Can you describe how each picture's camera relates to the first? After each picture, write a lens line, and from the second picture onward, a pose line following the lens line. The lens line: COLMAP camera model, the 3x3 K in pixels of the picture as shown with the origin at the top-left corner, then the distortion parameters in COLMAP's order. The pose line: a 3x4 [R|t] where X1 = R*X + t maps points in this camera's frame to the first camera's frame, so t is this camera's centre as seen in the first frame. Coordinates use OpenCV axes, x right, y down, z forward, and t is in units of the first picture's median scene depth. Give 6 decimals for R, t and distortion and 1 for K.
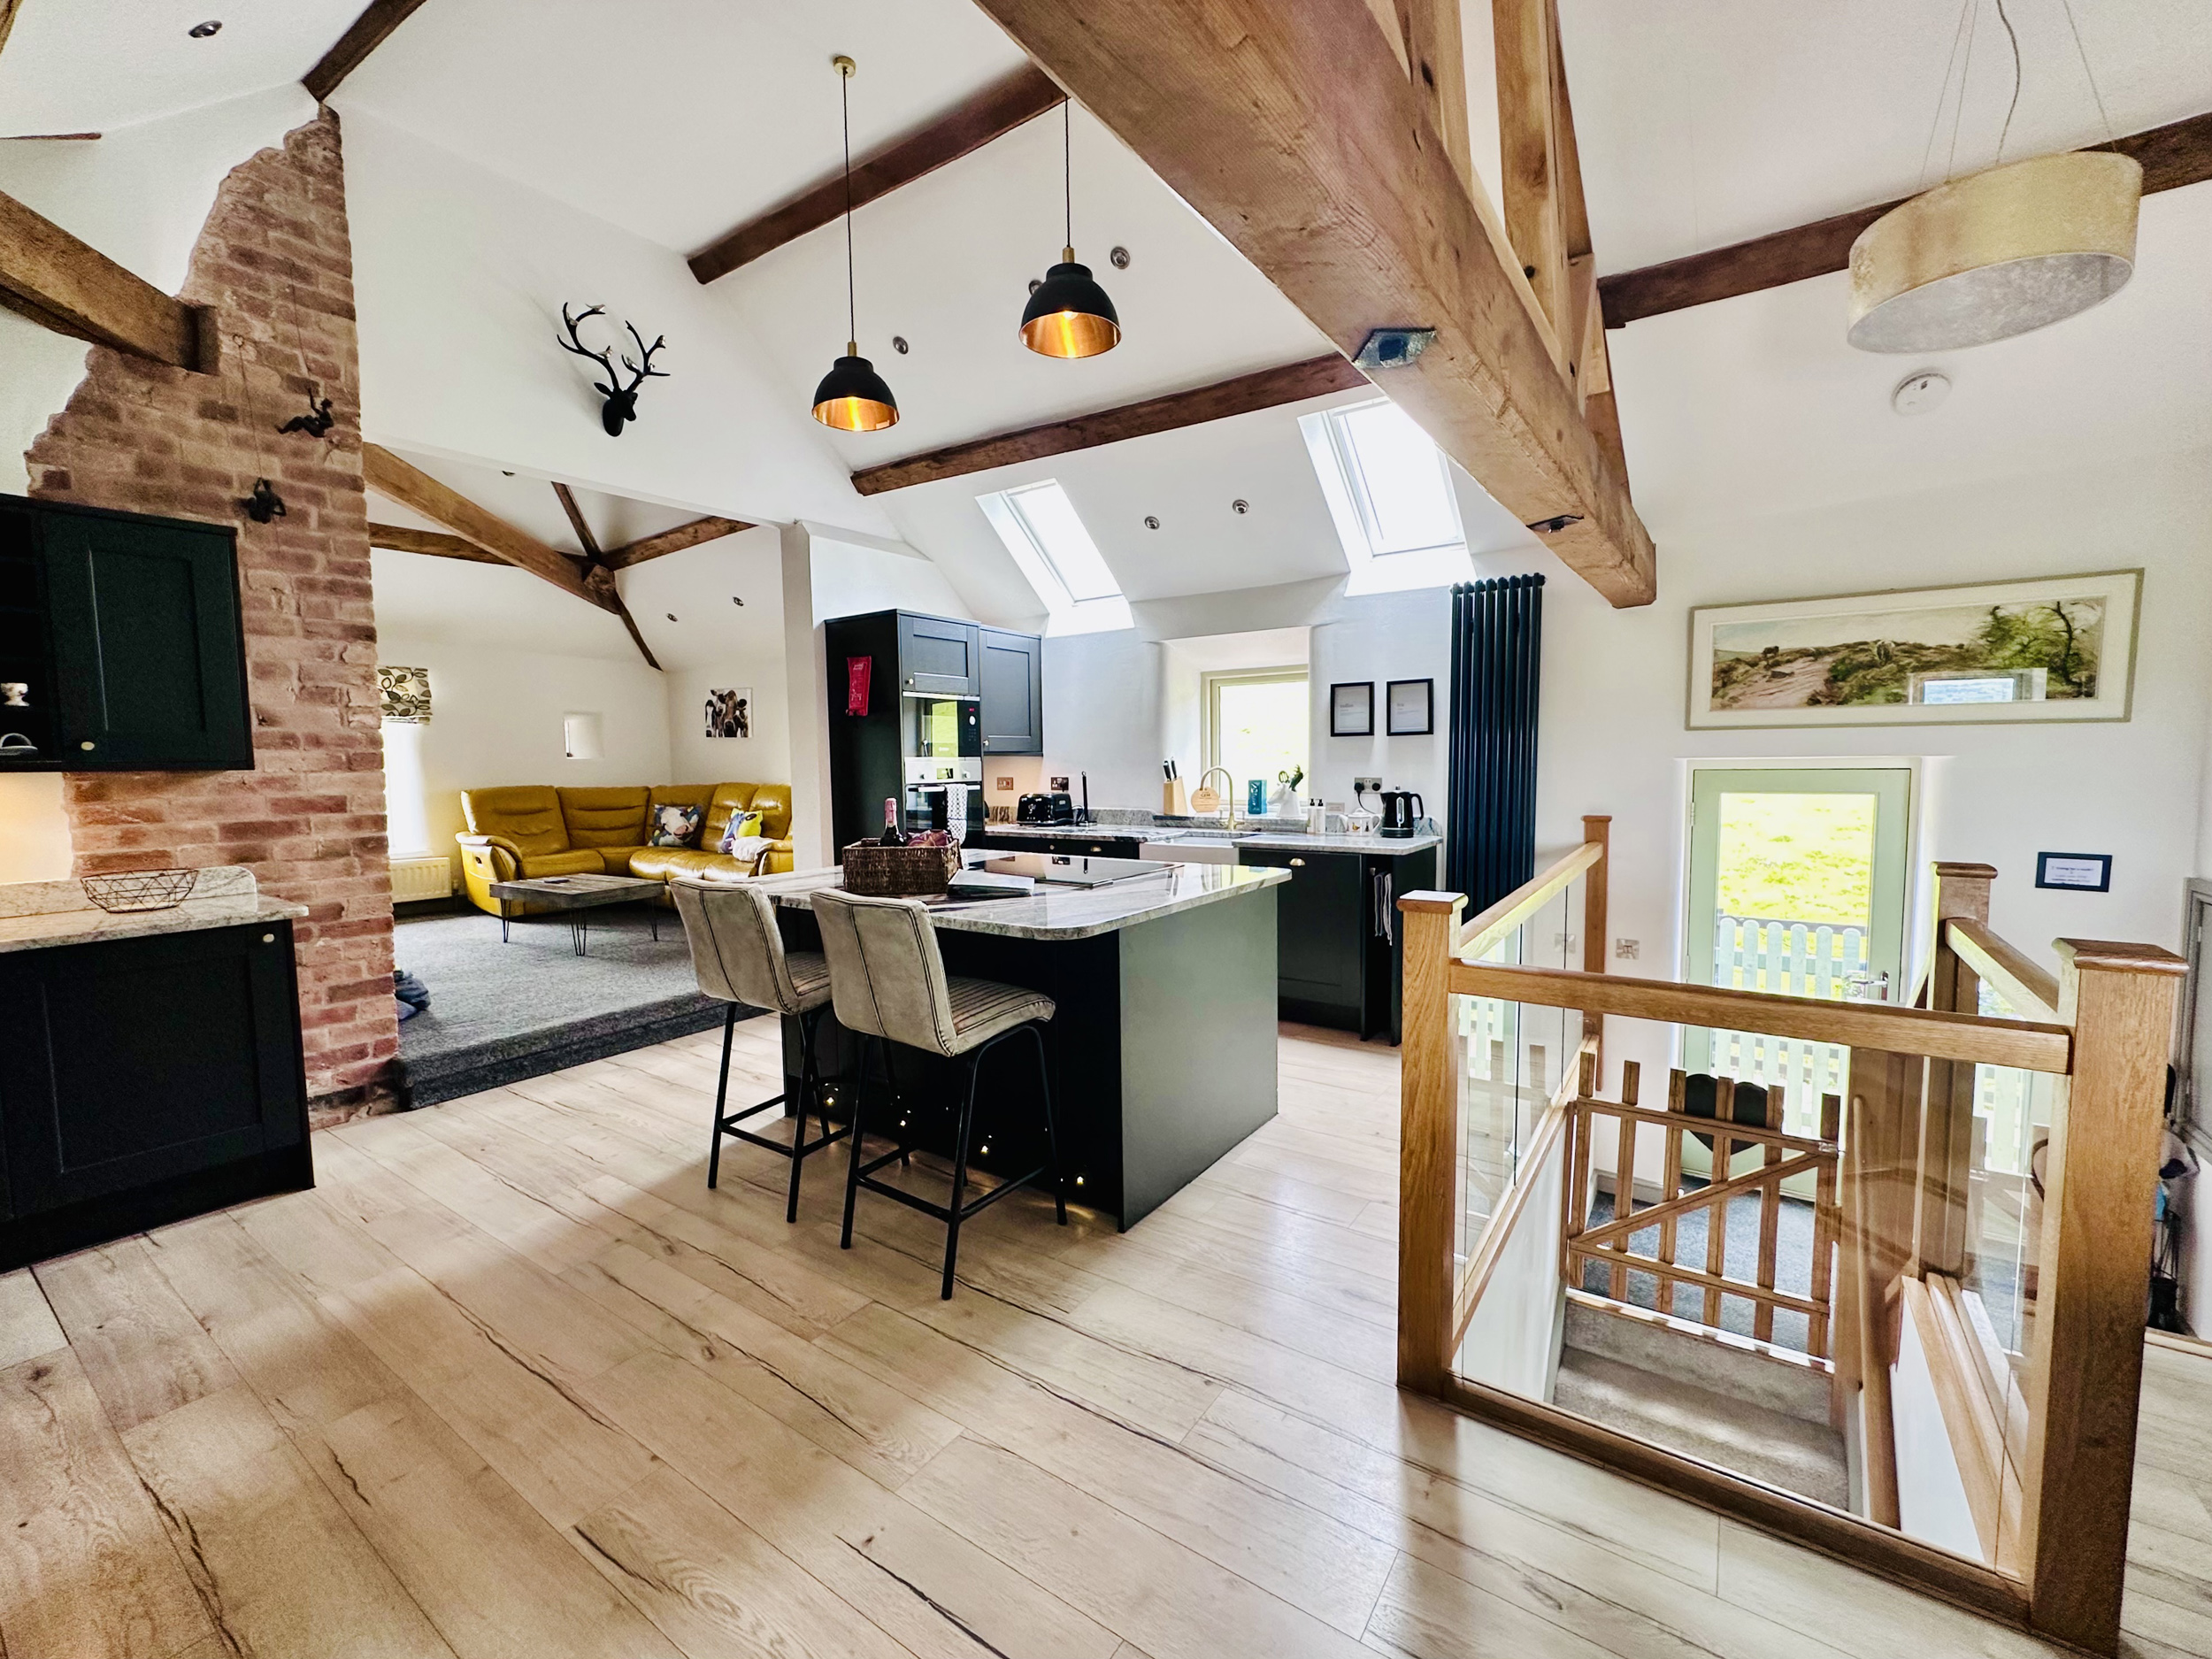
lens RADIAL K [[915.8, 0, 1106.0], [0, 915.8, 829.5], [0, 0, 1]] dist [-0.002004, 0.000072]
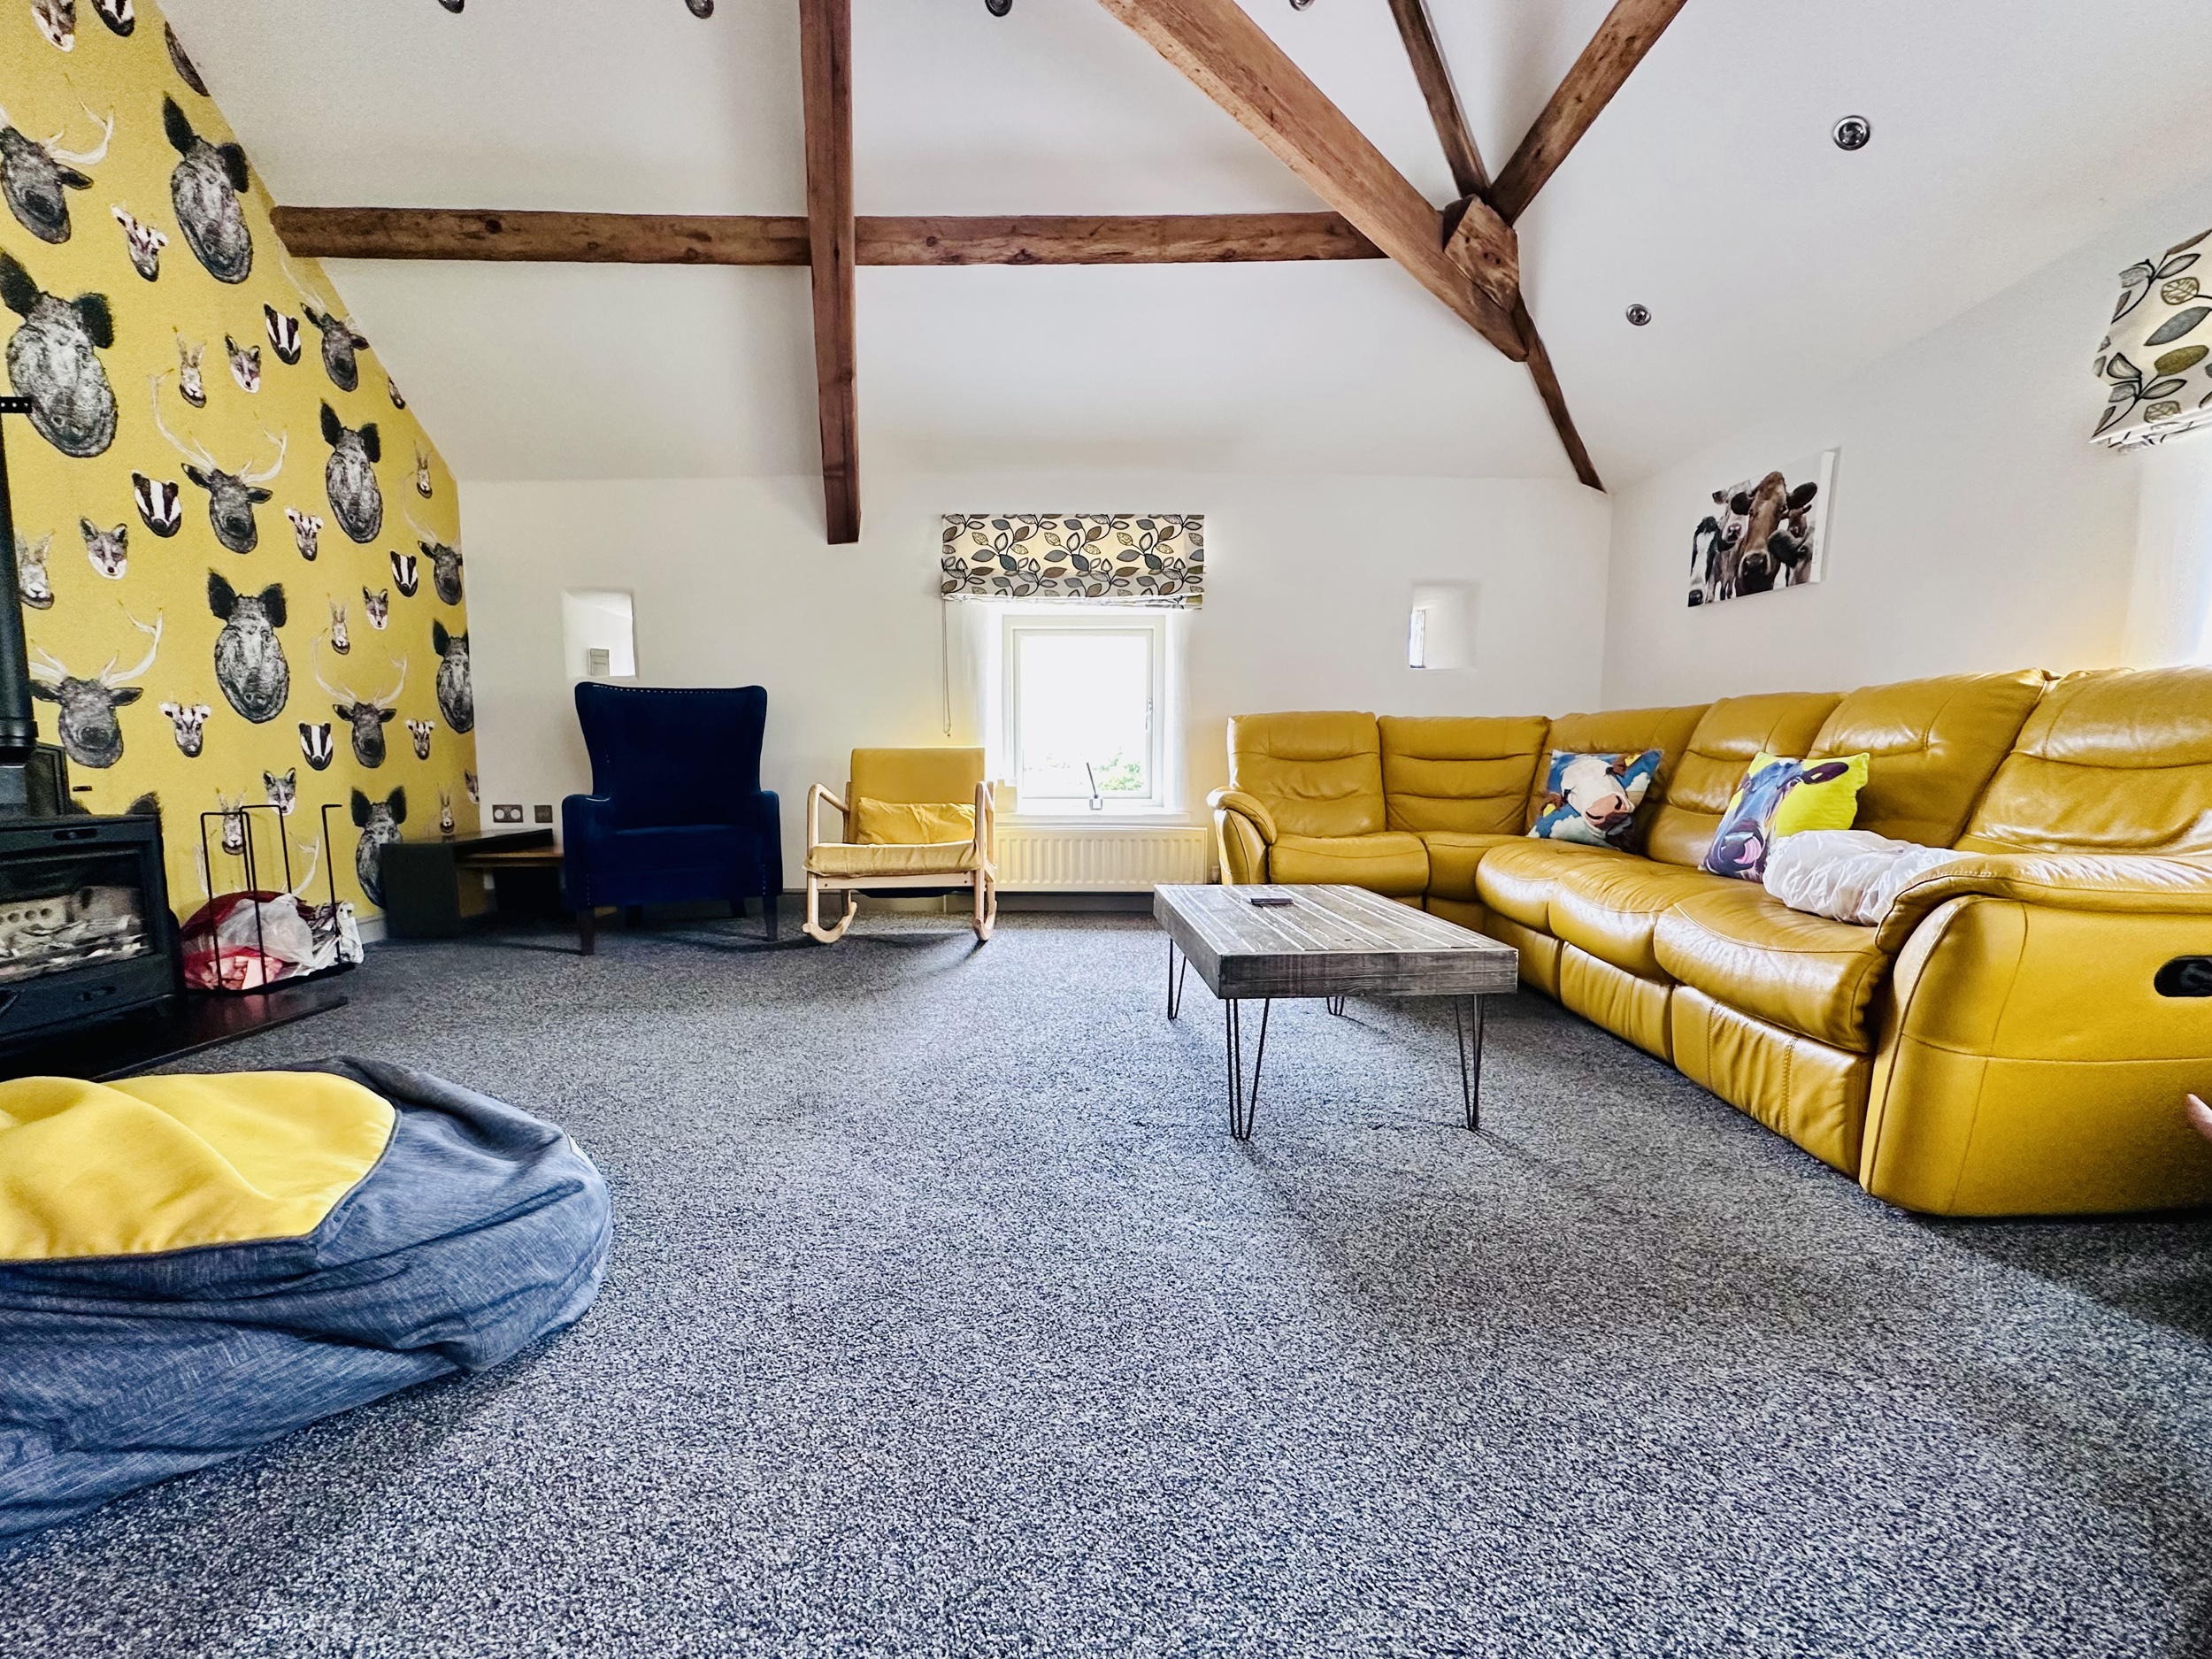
lens RADIAL K [[910.0, 0, 1103.1], [0, 910.0, 856.2], [0, 0, 1]] dist [-0.001721, -0.000841]
pose [[0.580112, 0.101023, -0.808248, -0.430729], [-0.074467, 0.994701, 0.070879, 0.018724], [0.811125, 0.019070, 0.584561, 0.951816]]
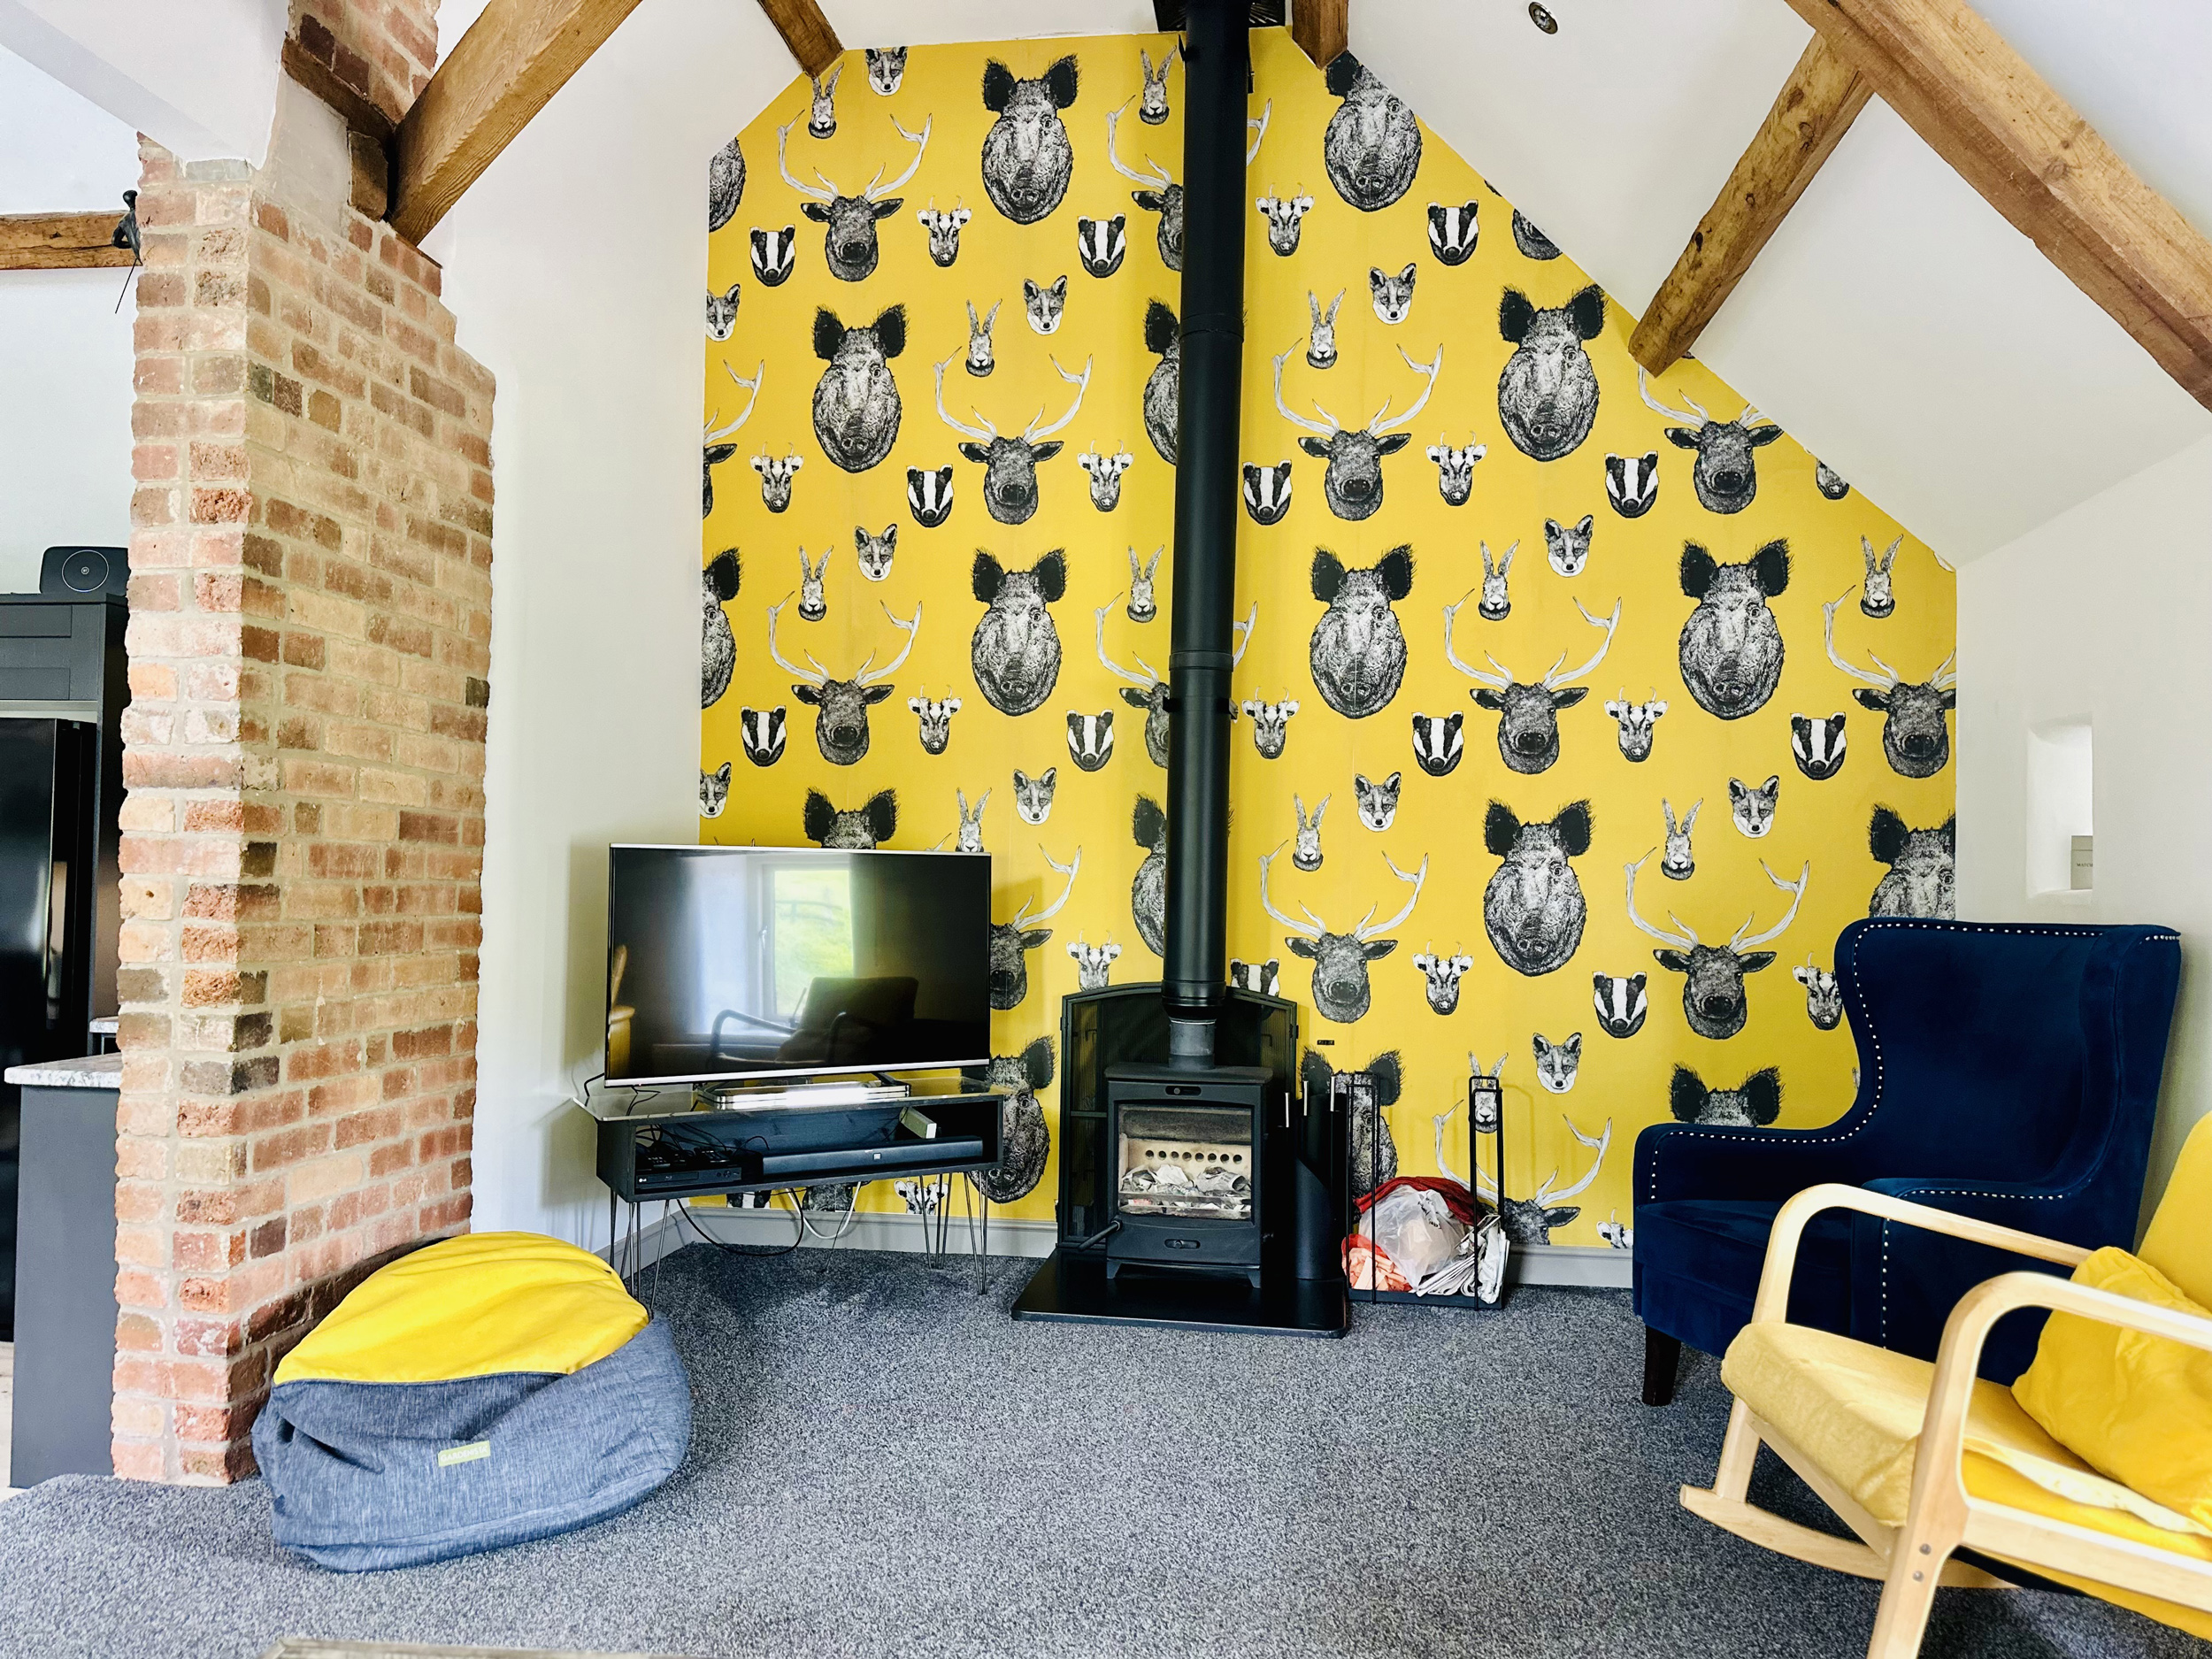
lens RADIAL K [[1547.2, 0, 1106.4], [0, 1547.2, 844.3], [0, 0, 1]] dist [0.043861, -0.001447]
pose [[-0.895794, -0.009801, -0.444361, -0.729577], [-0.039375, 0.997576, 0.057375, -0.121155], [0.442722, 0.068893, -0.894008, 1.617465]]
